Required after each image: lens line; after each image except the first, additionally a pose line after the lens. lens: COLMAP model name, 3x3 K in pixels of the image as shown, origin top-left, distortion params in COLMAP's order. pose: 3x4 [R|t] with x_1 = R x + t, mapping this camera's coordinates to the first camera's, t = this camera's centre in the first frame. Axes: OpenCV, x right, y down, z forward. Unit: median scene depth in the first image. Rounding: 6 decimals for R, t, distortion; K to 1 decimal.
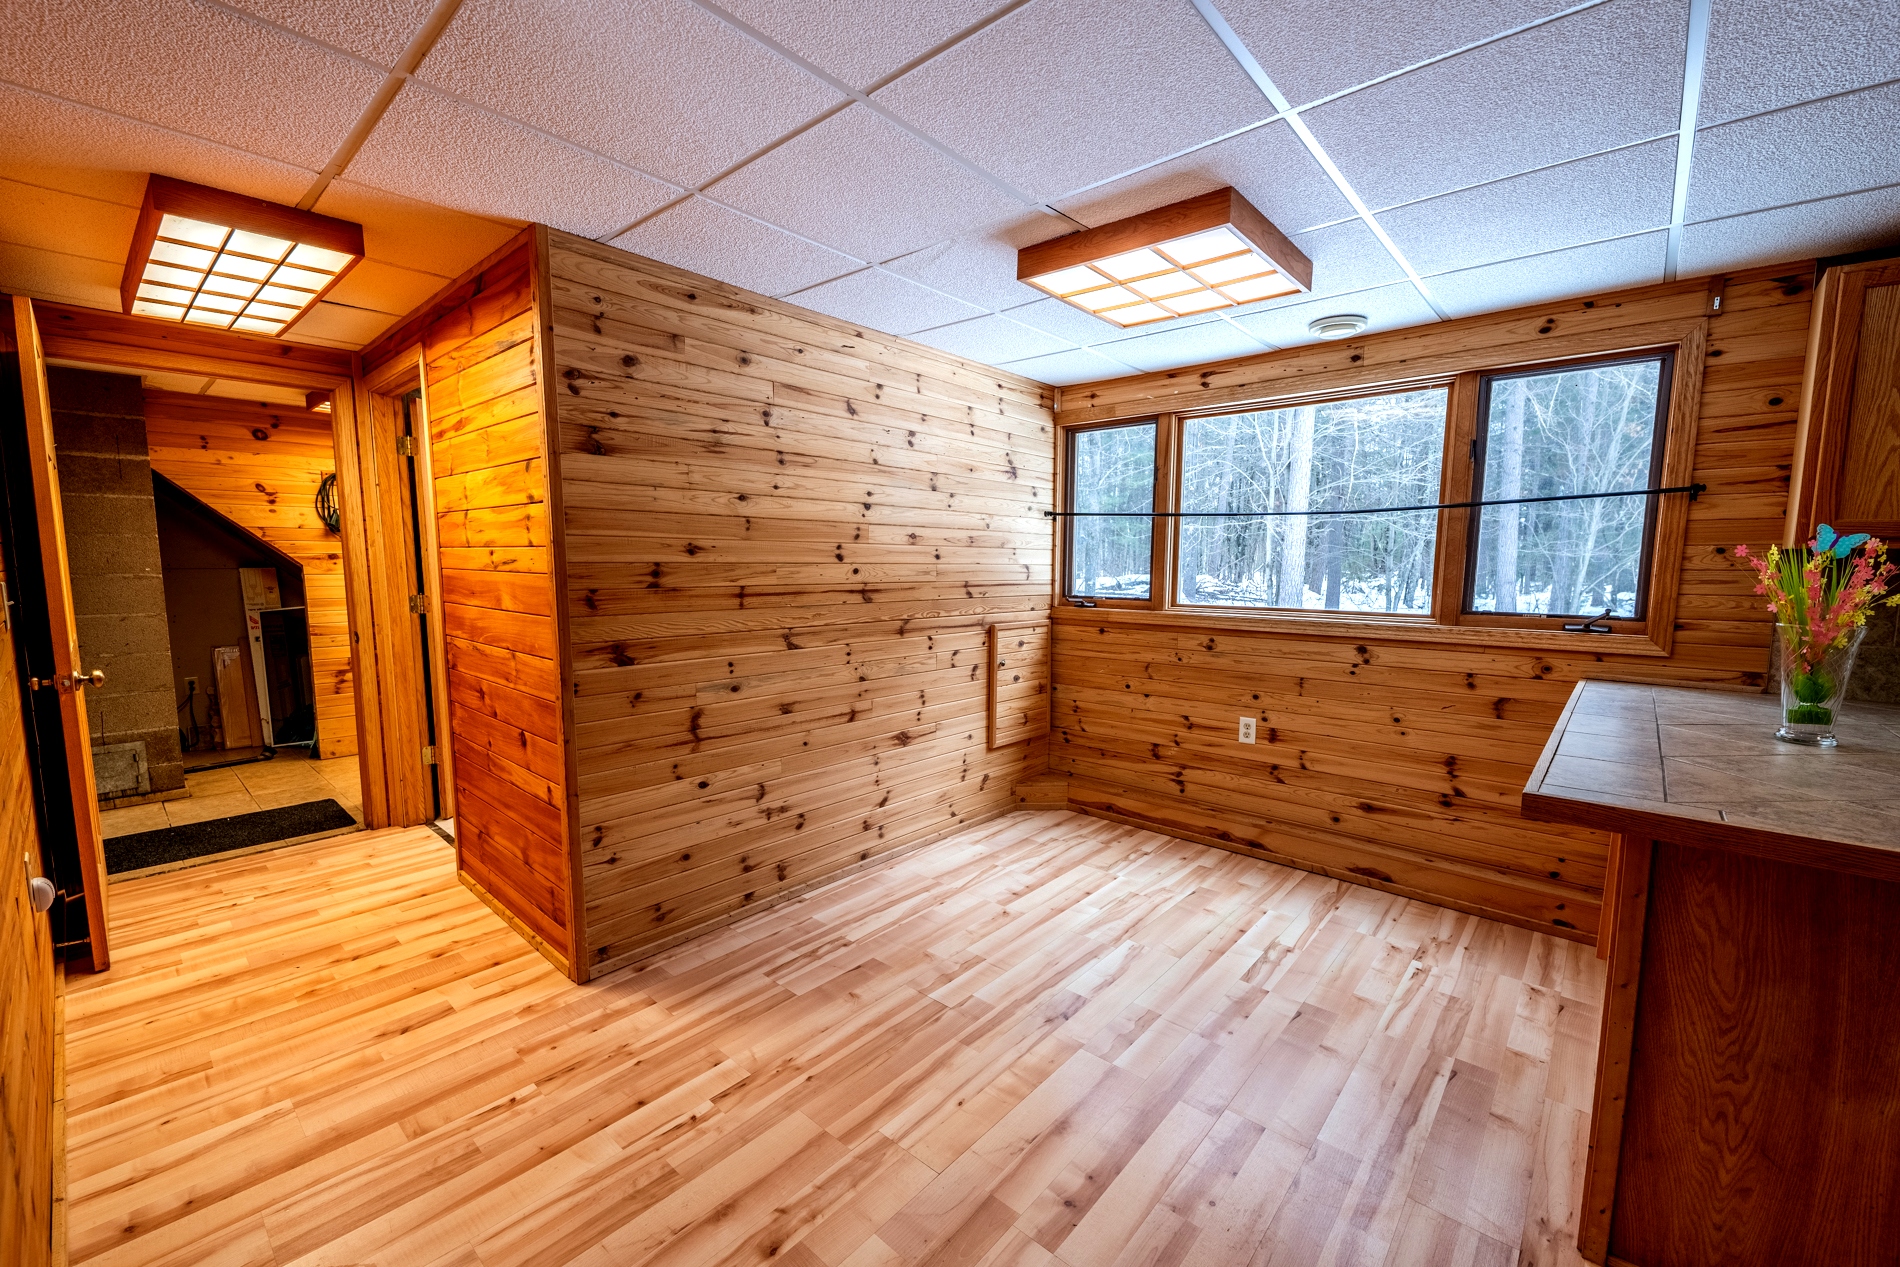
lens RADIAL K [[762.8, 0, 943.4], [0, 762.8, 645.9], [0, 0, 1]] dist [0.012570, -0.007882]
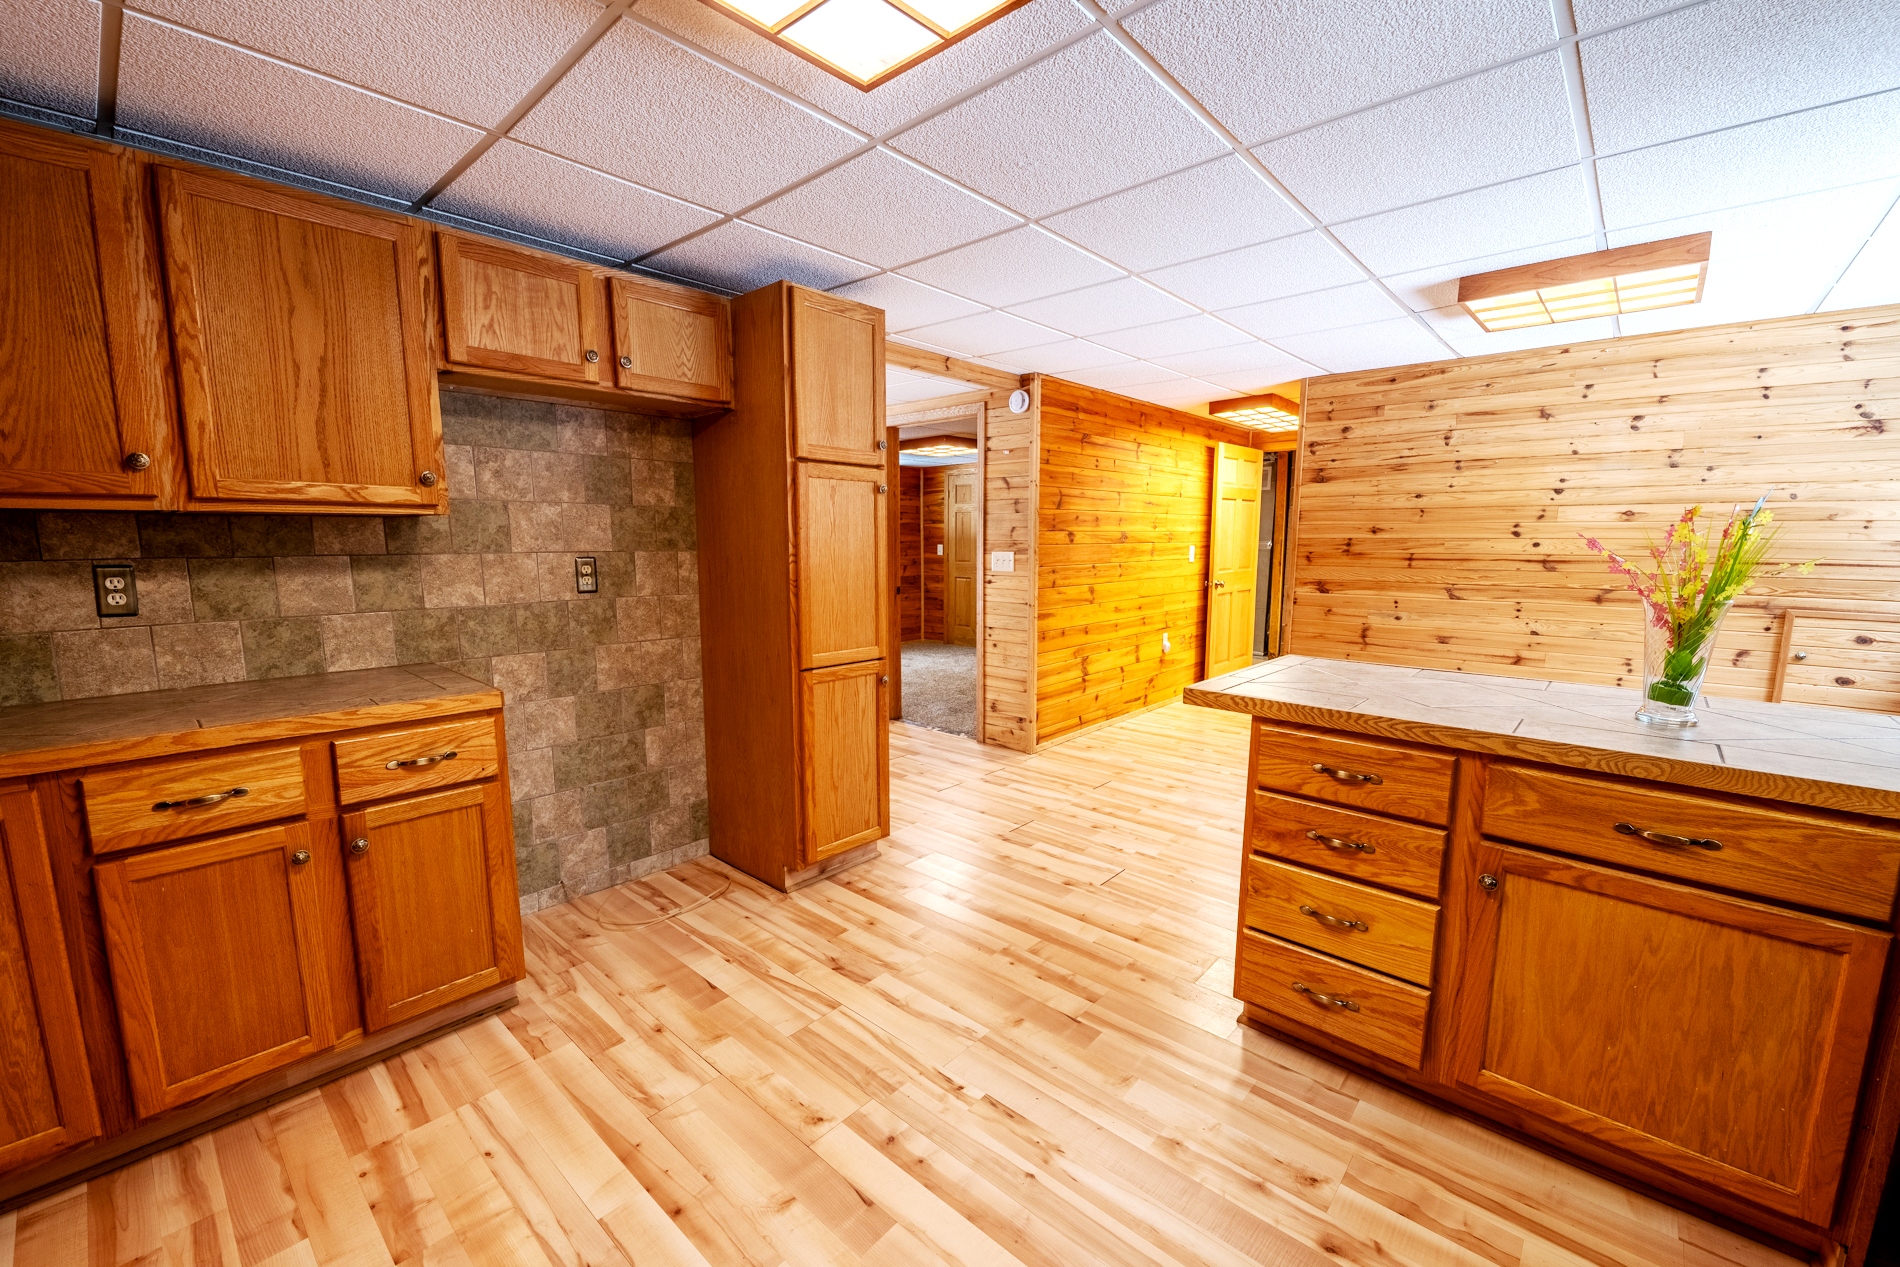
lens RADIAL K [[762.8, 0, 944.0], [0, 762.8, 644.8], [0, 0, 1]] dist [0.012570, -0.007882]
pose [[-0.005673, 0.134828, -0.990853, 1.264022], [-0.112437, 0.984499, 0.134607, 0.002916], [0.993643, 0.112172, 0.009574, 0.055142]]
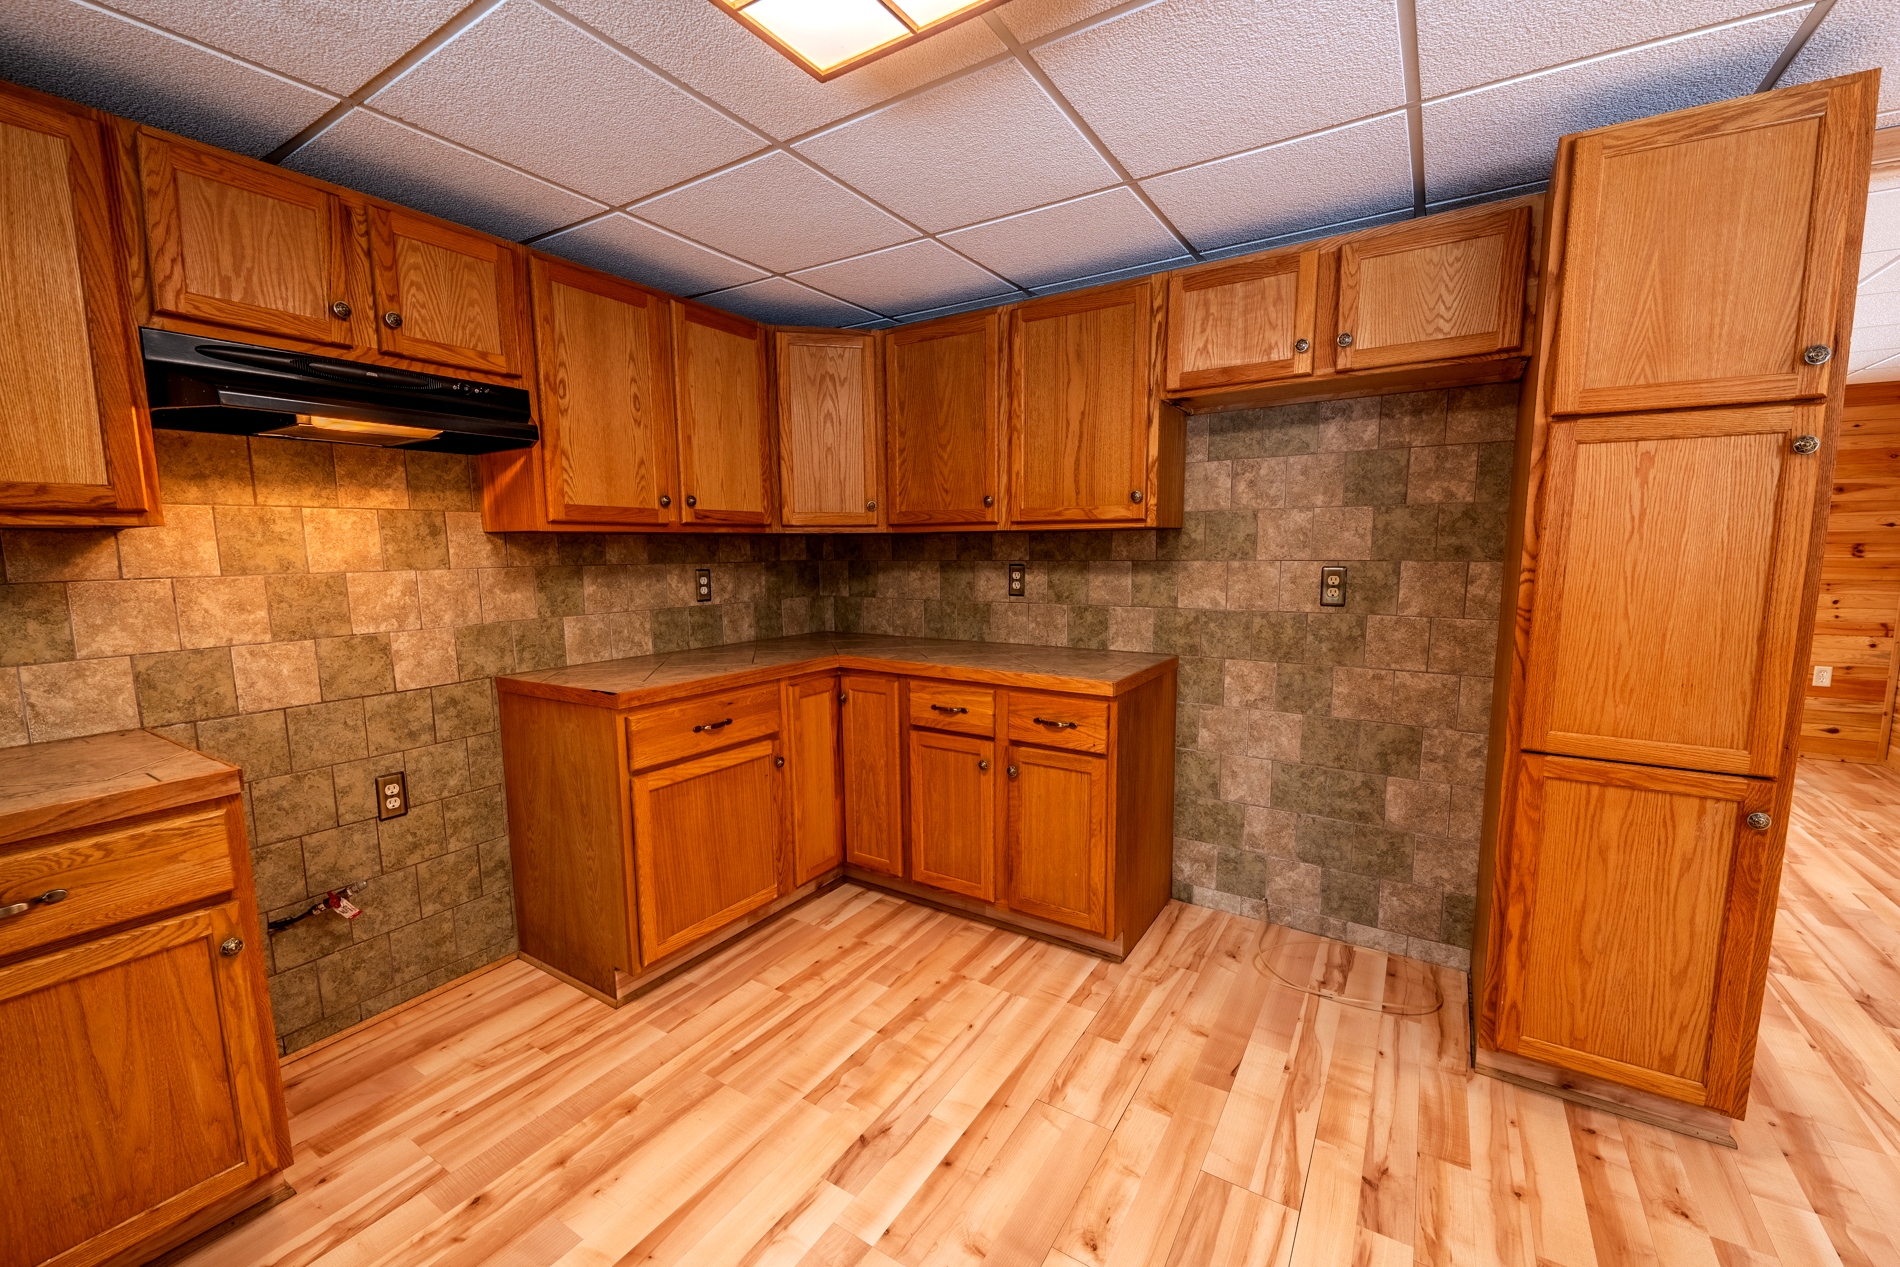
lens RADIAL K [[762.8, 0, 941.5], [0, 762.8, 645.3], [0, 0, 1]] dist [0.012570, -0.007882]
pose [[-0.987776, 0.023418, -0.154113, 0.878689], [-0.013674, 0.971824, 0.235313, -0.035976], [0.155281, 0.234543, -0.959623, 0.382626]]
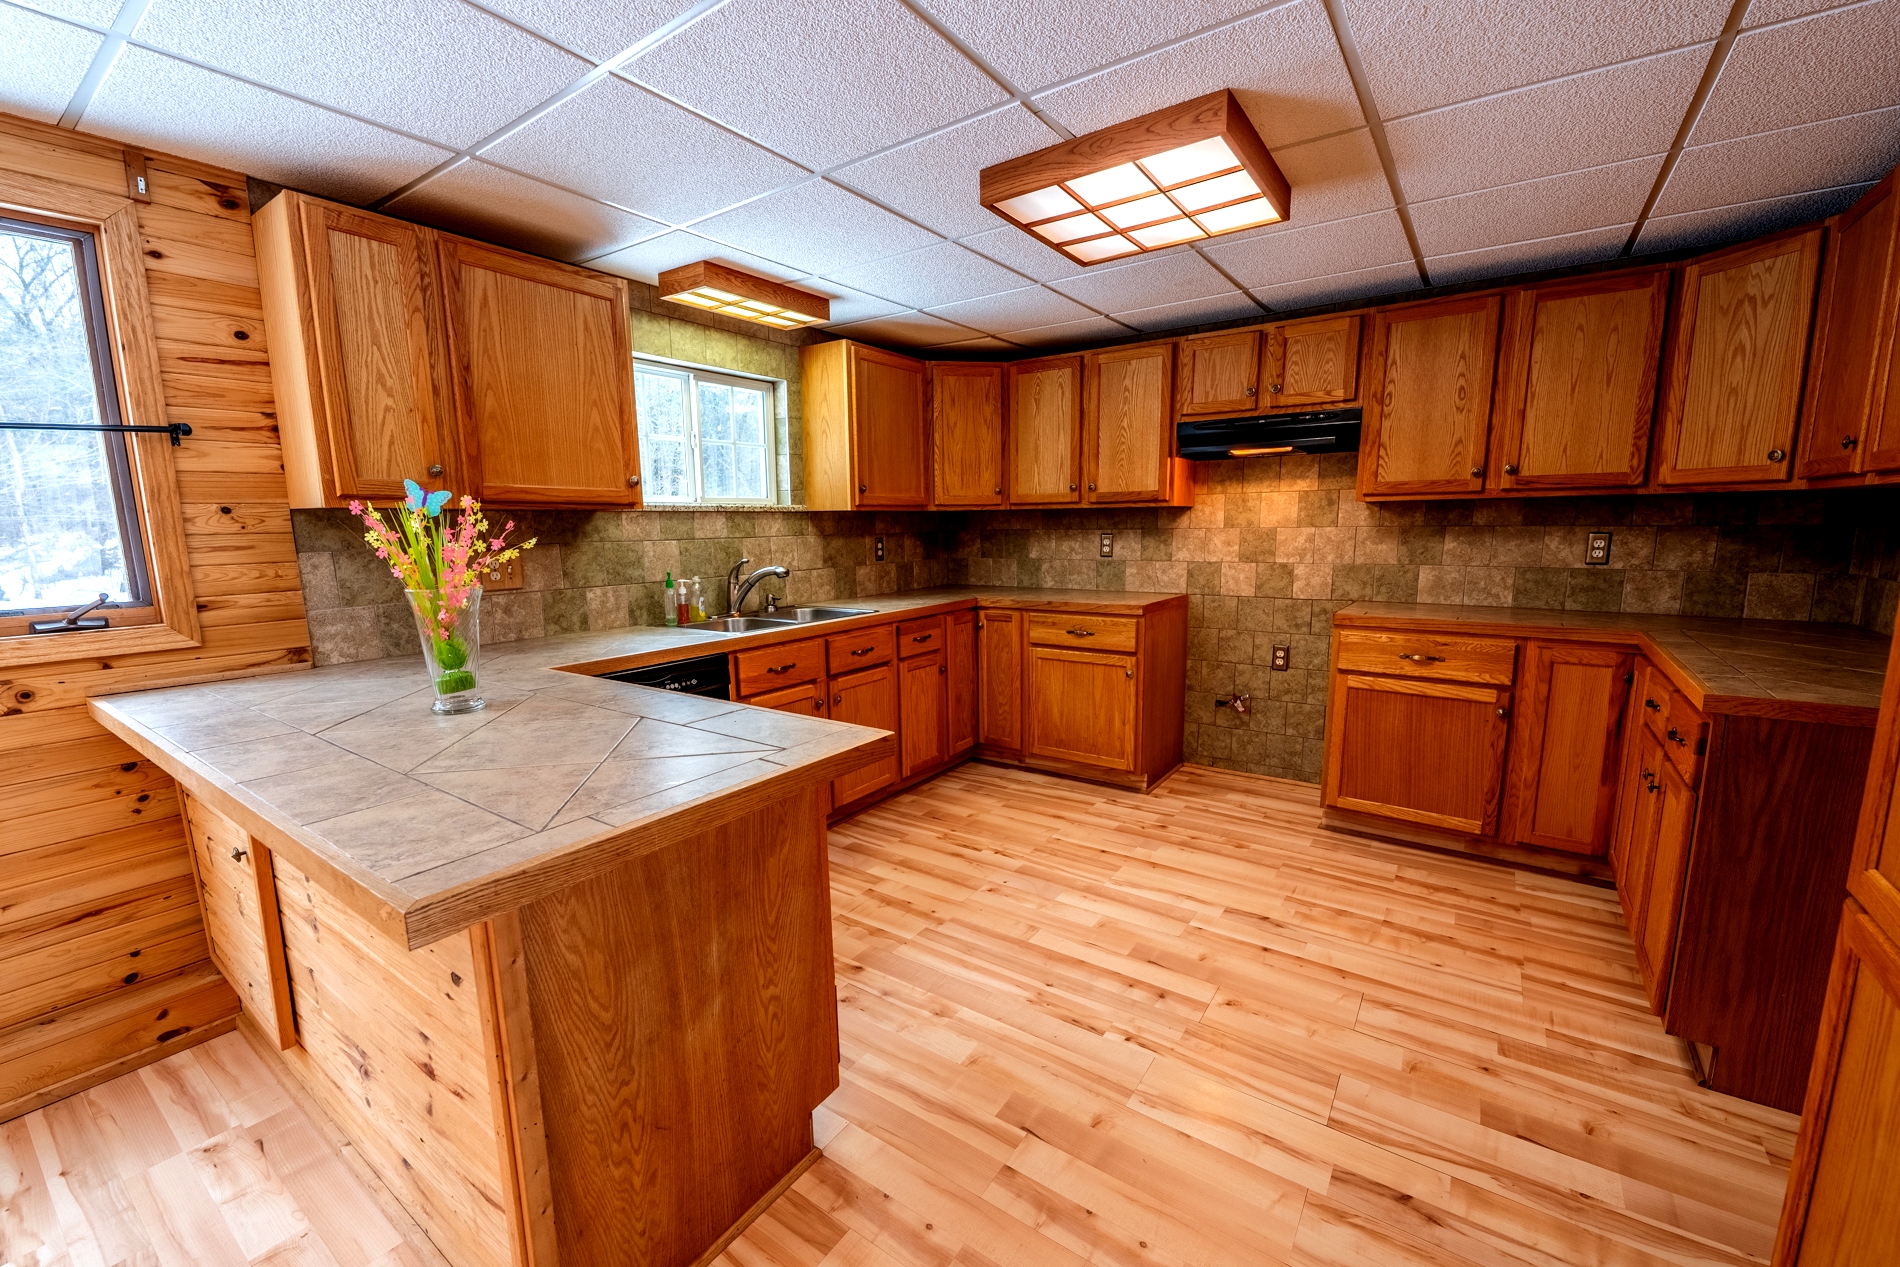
lens RADIAL K [[762.8, 0, 945.1], [0, 762.8, 646.6], [0, 0, 1]] dist [0.012570, -0.007882]
pose [[-0.113698, -0.164653, 0.979777, 0.080714], [0.122834, 0.976276, 0.178319, -0.029096], [-0.985893, 0.140625, -0.090775, 0.291083]]
